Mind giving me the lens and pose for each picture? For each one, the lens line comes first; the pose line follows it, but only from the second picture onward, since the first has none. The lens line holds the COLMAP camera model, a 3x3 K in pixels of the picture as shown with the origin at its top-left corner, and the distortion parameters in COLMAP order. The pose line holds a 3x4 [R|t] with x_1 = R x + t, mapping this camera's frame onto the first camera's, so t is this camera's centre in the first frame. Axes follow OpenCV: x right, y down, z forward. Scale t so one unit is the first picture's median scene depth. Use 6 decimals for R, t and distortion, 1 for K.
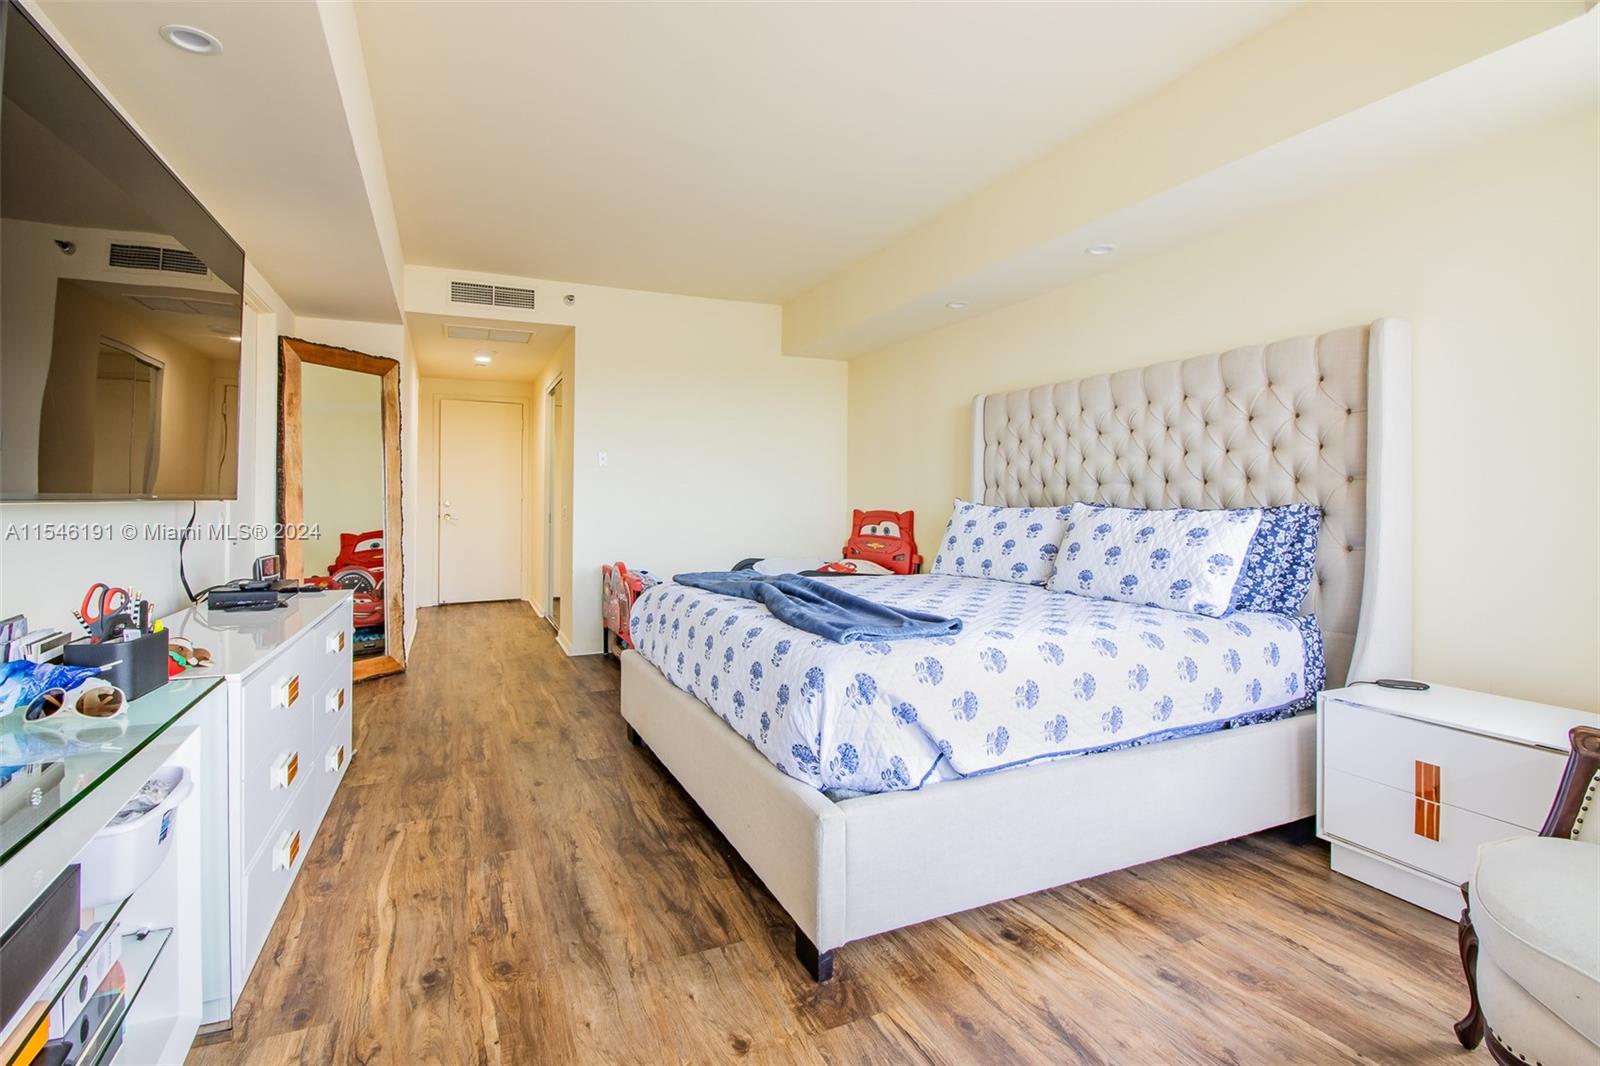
lens RADIAL K [[745.2, 0, 780.8], [0, 745.2, 520.8], [0, 0, 1]] dist [0.003433, 0.000550]
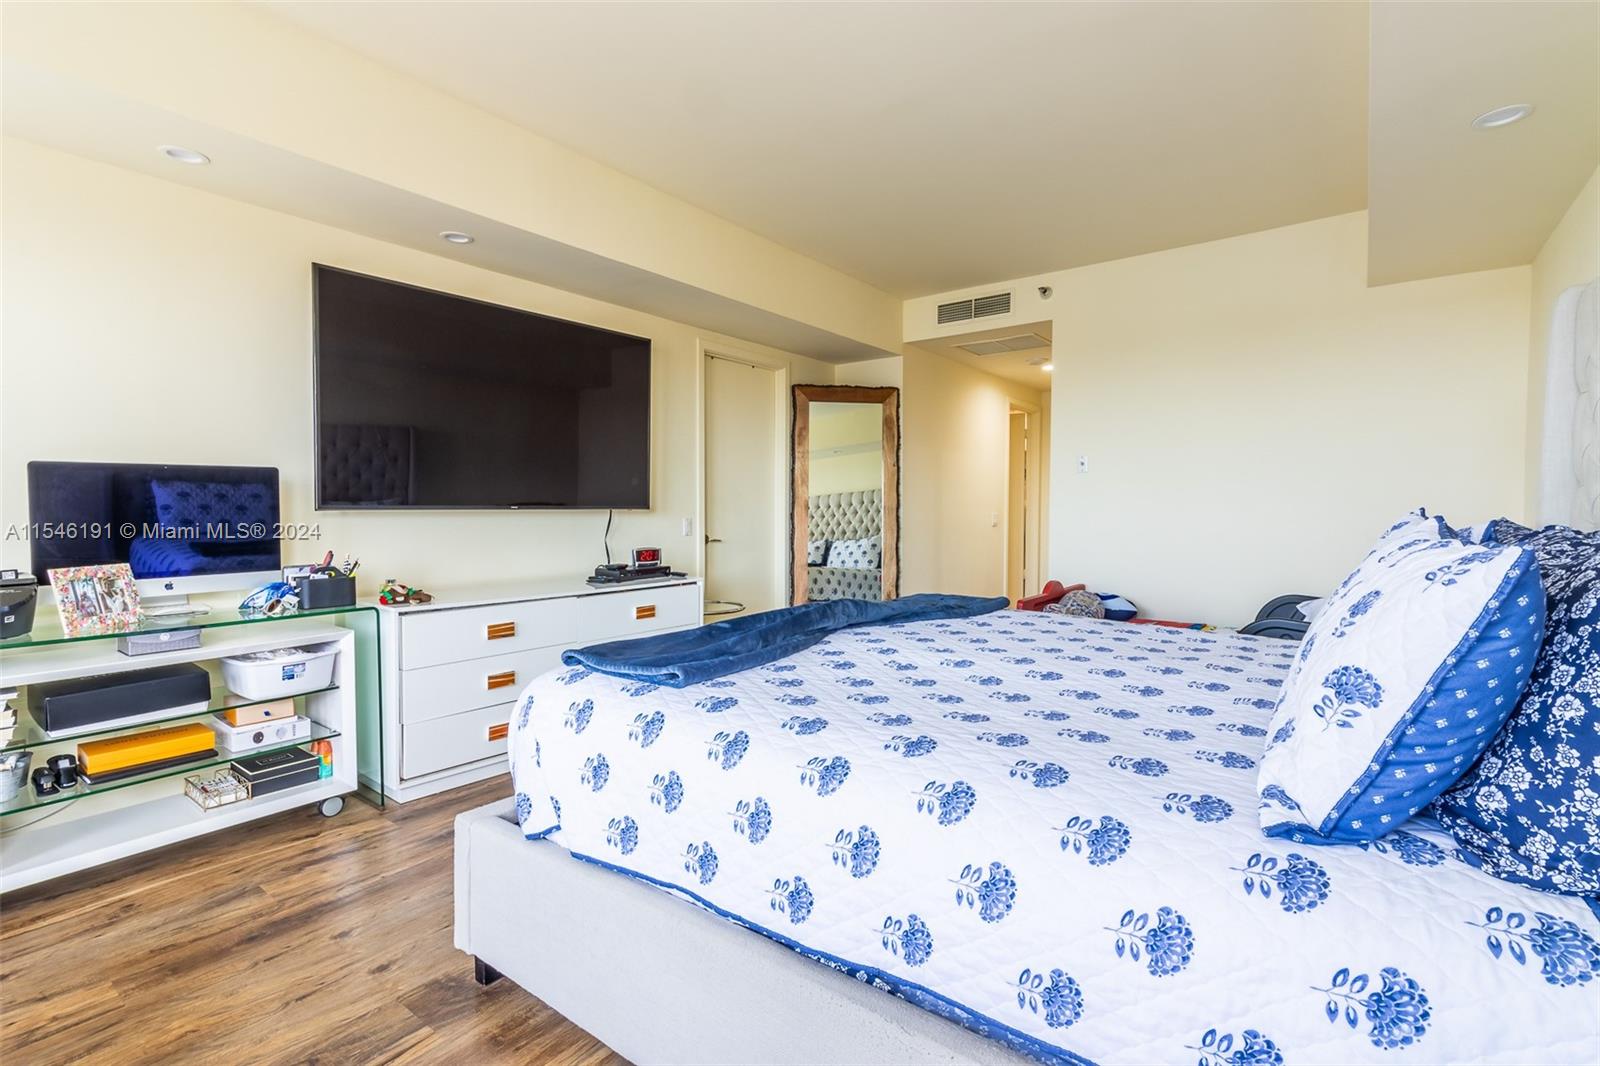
lens RADIAL K [[745.2, 0, 780.8], [0, 745.2, 520.8], [0, 0, 1]] dist [0.003433, 0.000550]
pose [[0.473840, 0.015599, -0.880473, 0.500458], [-0.027278, 0.999623, 0.003030, -0.012695], [0.880188, 0.022582, 0.474087, 0.380218]]
